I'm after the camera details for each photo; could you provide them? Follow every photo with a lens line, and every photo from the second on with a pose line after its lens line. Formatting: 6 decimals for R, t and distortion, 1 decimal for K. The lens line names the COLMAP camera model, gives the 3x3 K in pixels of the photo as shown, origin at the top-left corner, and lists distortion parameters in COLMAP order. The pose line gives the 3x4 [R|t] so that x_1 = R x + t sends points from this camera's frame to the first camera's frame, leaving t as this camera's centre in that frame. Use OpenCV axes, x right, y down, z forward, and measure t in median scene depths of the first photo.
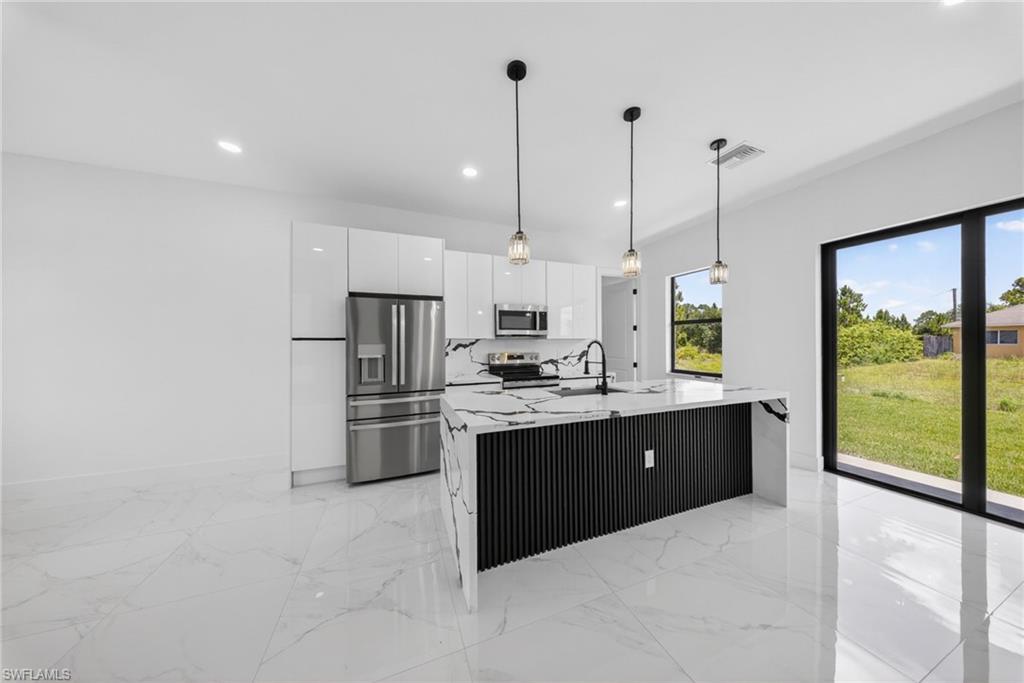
lens RADIAL K [[305.5, 0, 524.4], [0, 305.5, 341.0], [0, 0, 1]] dist [-0.000477, -0.000543]
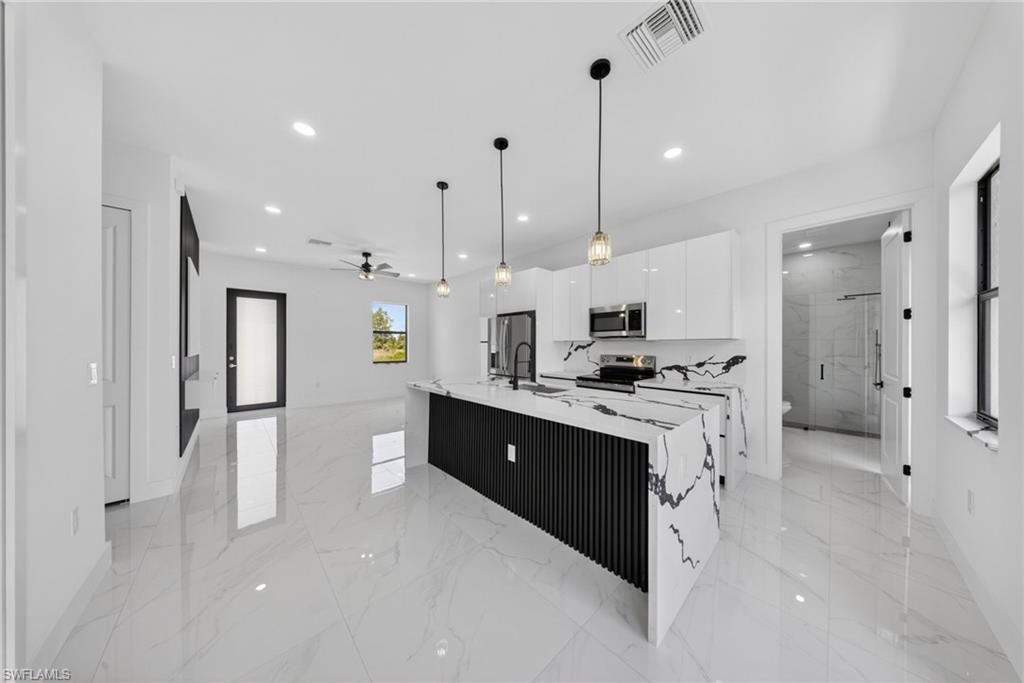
lens RADIAL K [[305.5, 0, 511.7], [0, 305.5, 342.4], [0, 0, 1]] dist [-0.000477, -0.000543]
pose [[0.345144, -0.005185, -0.938535, 0.806622], [0.002656, 0.999986, -0.004548, 0.002968], [0.938546, -0.000923, 0.345153, 0.362403]]
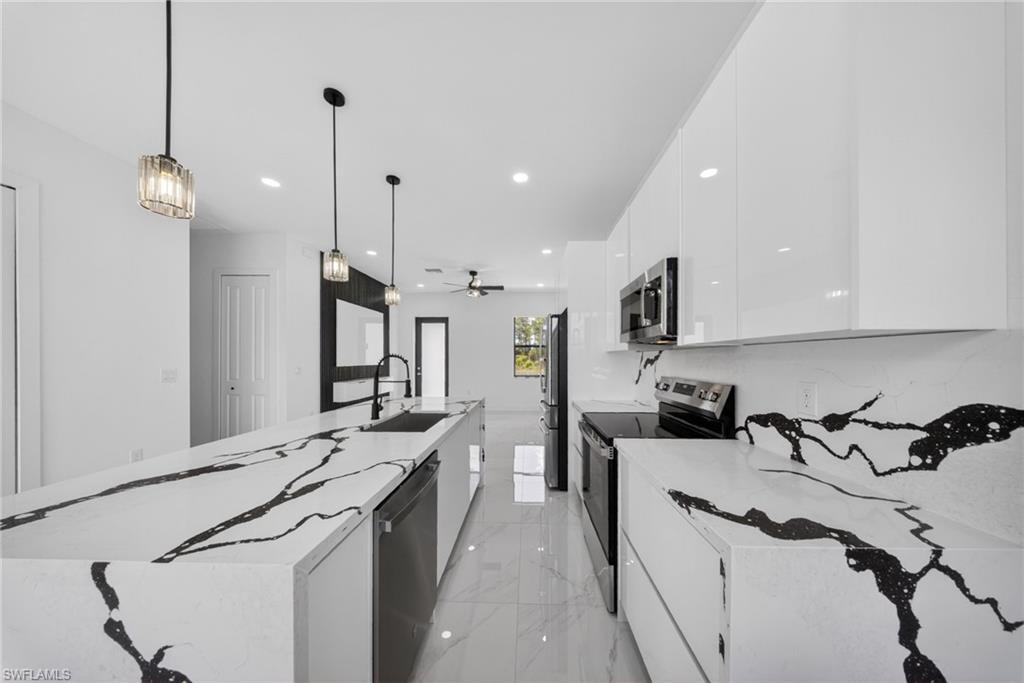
lens RADIAL K [[305.5, 0, 525.3], [0, 305.5, 359.4], [0, 0, 1]] dist [-0.000477, -0.000543]
pose [[-0.411200, 0.004770, -0.911533, 0.520041], [0.005119, 0.999983, 0.002923, 0.007435], [0.911531, -0.003464, -0.411217, 1.047052]]
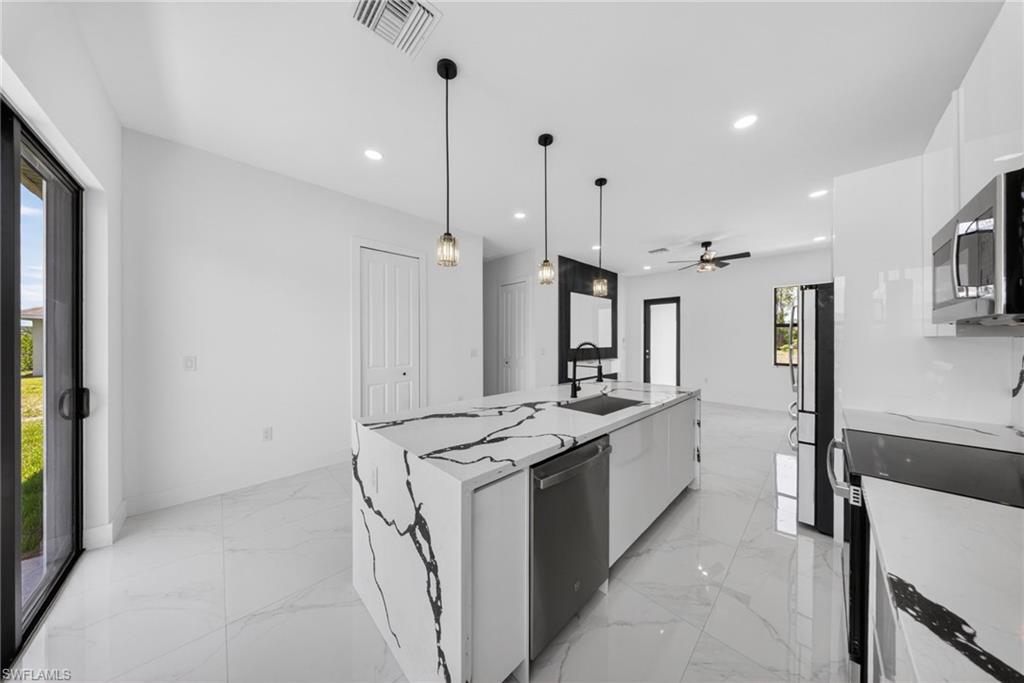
lens RADIAL K [[305.5, 0, 519.3], [0, 305.5, 340.7], [0, 0, 1]] dist [-0.000477, -0.000543]
pose [[-0.928558, 0.002946, -0.371176, 0.485583], [0.002849, 0.999996, 0.000808, -0.002747], [0.371176, -0.000308, -0.928562, 1.112844]]
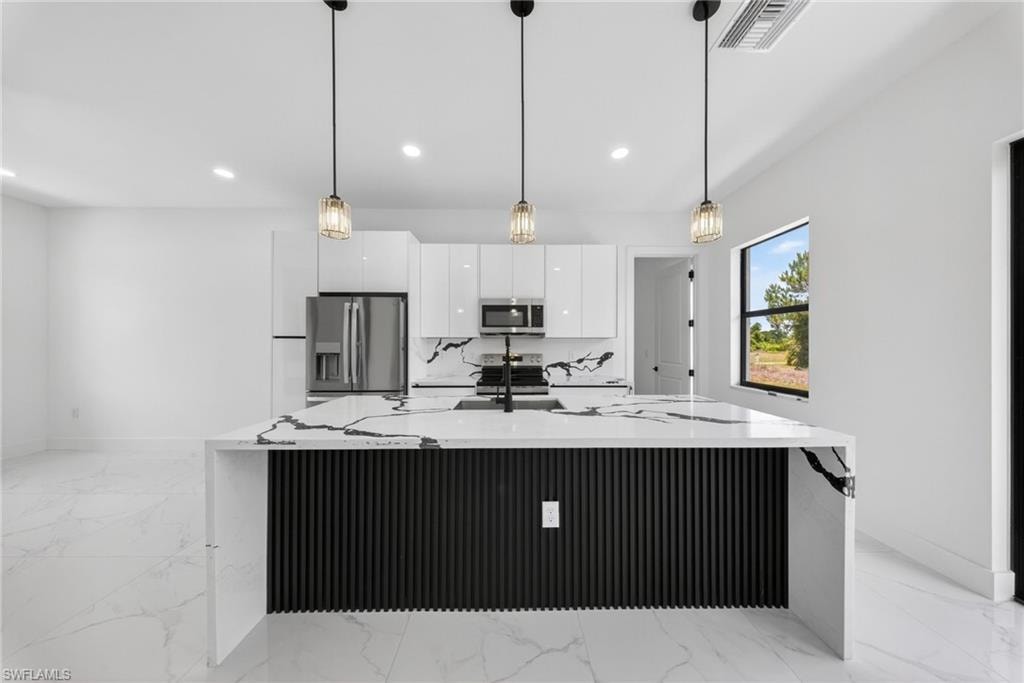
lens RADIAL K [[305.5, 0, 519.9], [0, 305.5, 344.2], [0, 0, 1]] dist [-0.000477, -0.000543]
pose [[0.931848, 0.003529, -0.362833, 0.334334], [-0.001786, 0.999985, 0.005140, 0.007278], [0.362846, -0.004141, 0.931840, 0.204773]]
